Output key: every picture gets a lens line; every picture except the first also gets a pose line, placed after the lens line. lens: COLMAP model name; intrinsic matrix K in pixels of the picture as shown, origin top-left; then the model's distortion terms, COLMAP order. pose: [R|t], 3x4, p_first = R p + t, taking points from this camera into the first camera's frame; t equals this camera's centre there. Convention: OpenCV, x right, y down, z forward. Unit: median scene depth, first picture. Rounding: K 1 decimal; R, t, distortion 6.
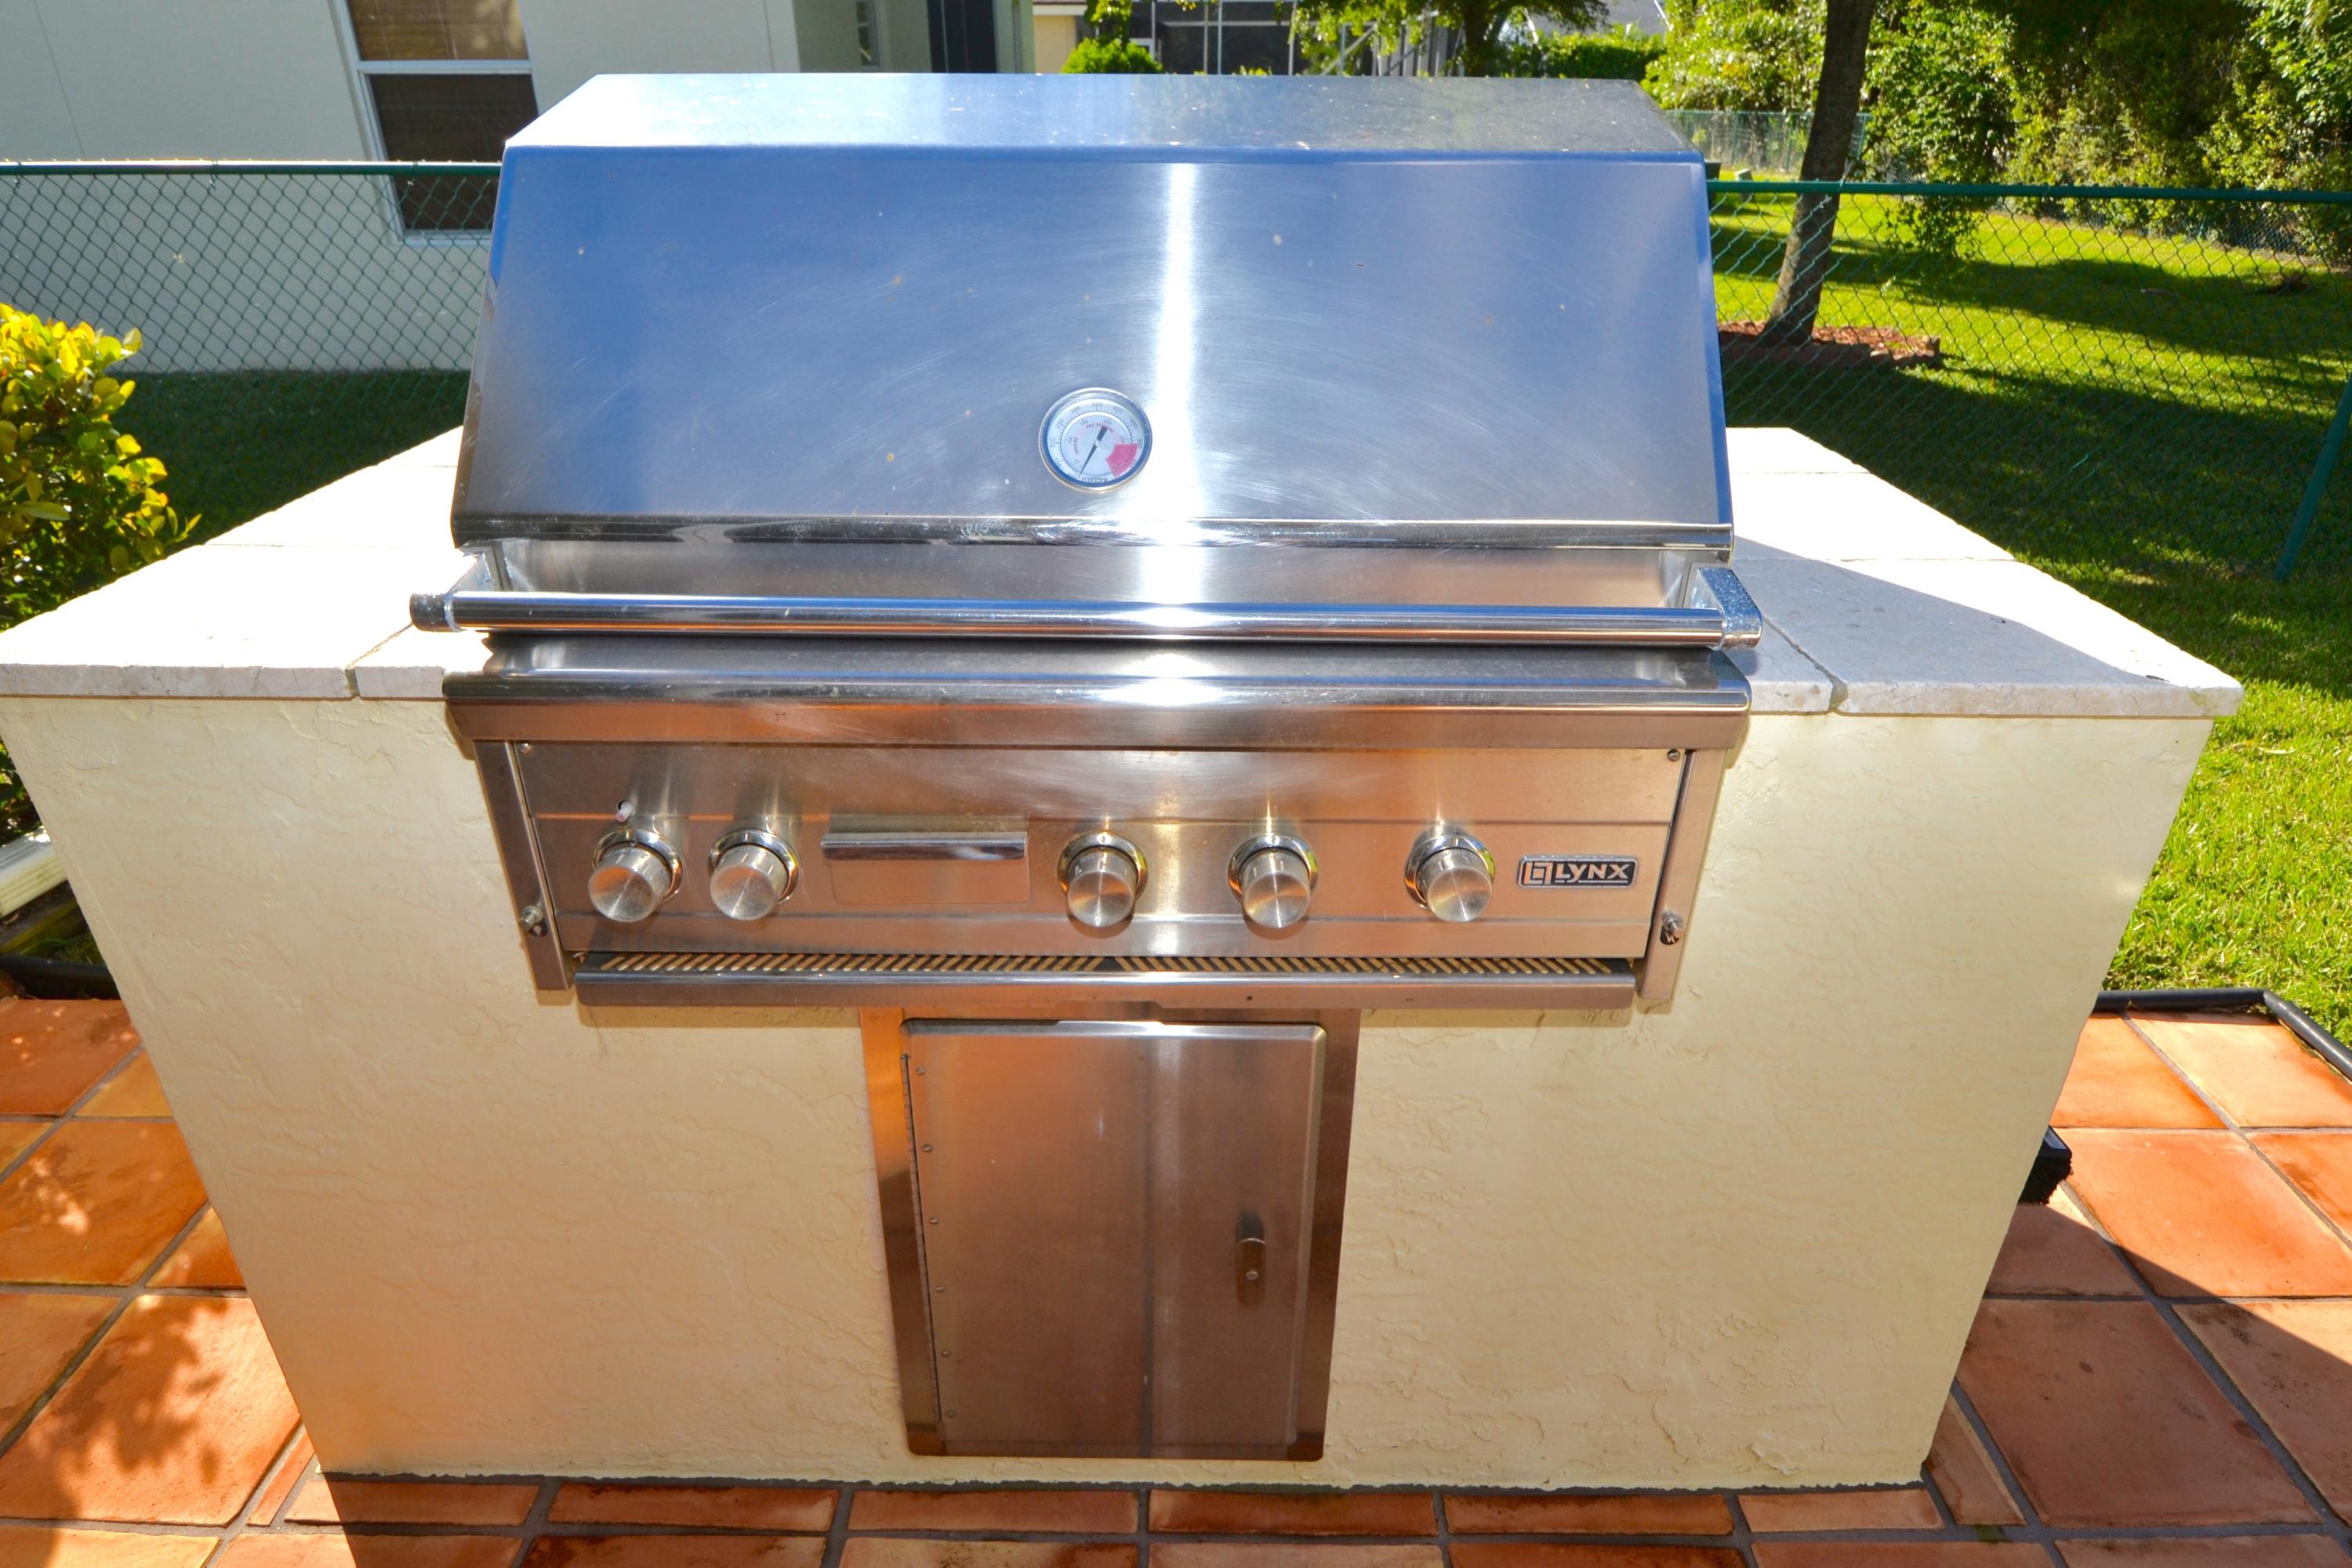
lens RADIAL K [[1353.9, 0, 1164.6], [0, 1353.9, 823.9], [0, 0, 1]] dist [0.000604, -0.015901]
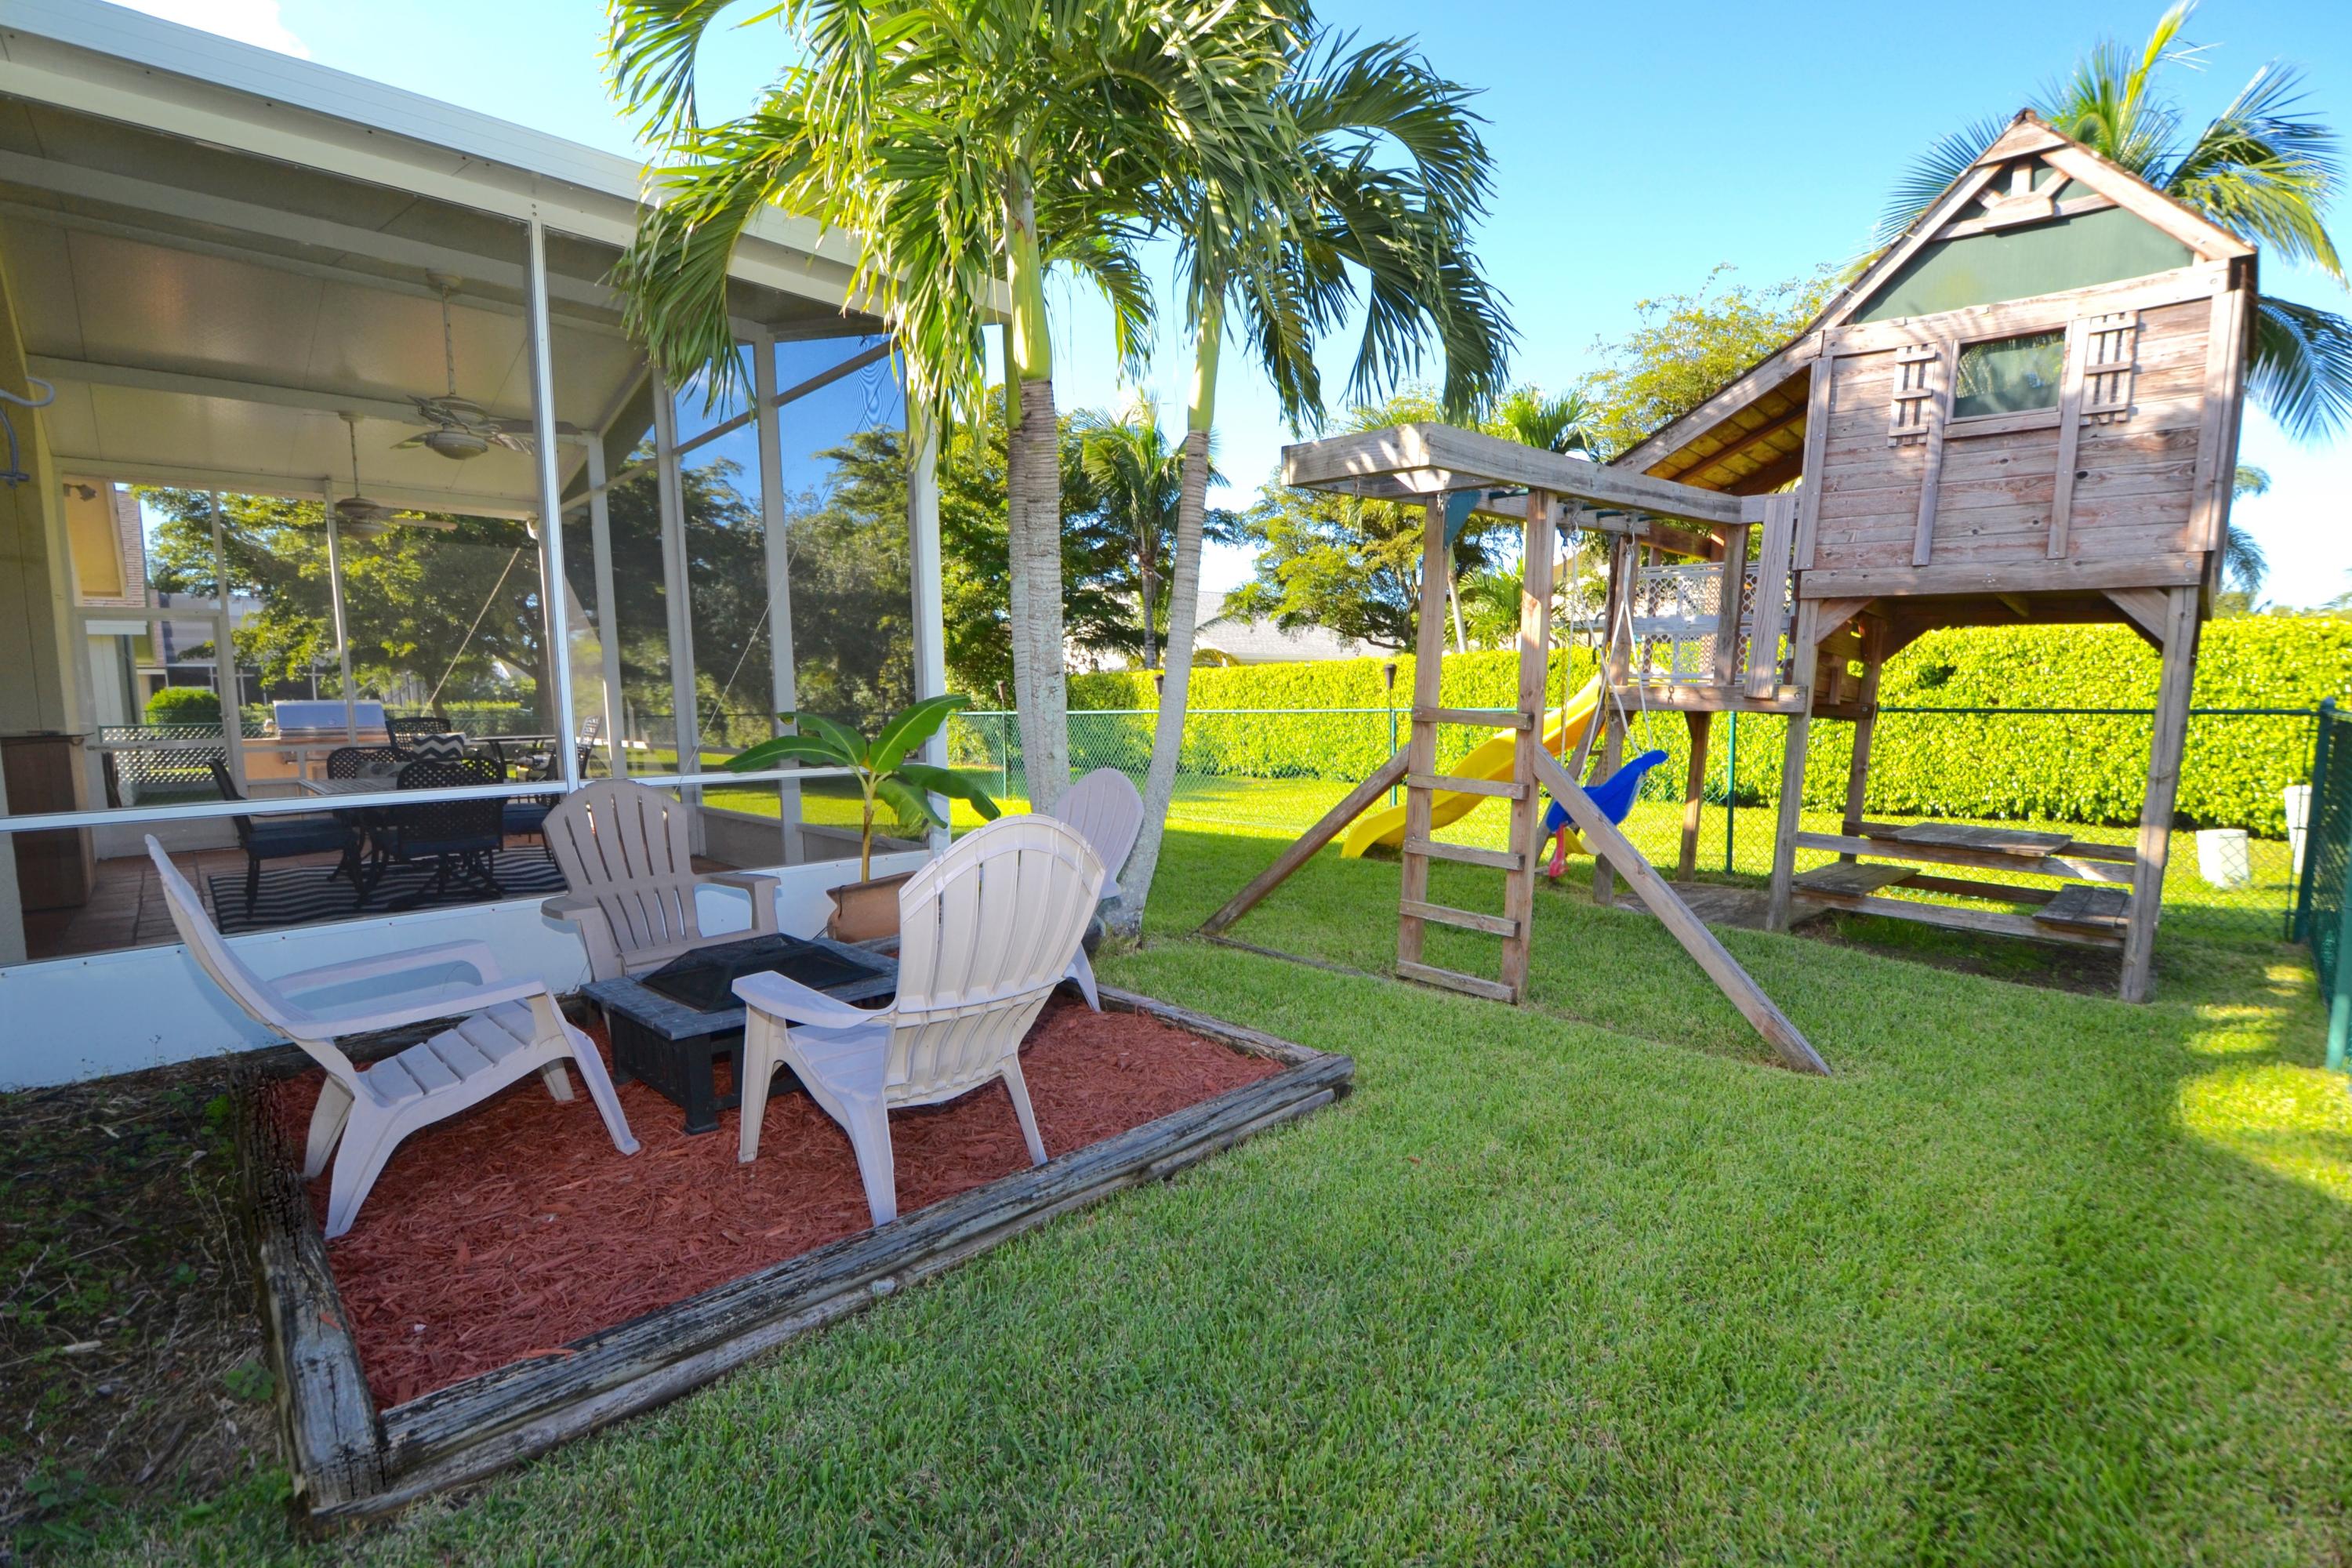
lens RADIAL K [[1039.4, 0, 1174.2], [0, 1039.4, 797.8], [0, 0, 1]] dist [0.020443, -0.025073]
pose [[0.710981, -0.075194, 0.699180, -0.111840], [0.348335, 0.901372, -0.257276, 0.426921], [-0.610876, 0.426467, 0.667051, -0.769517]]
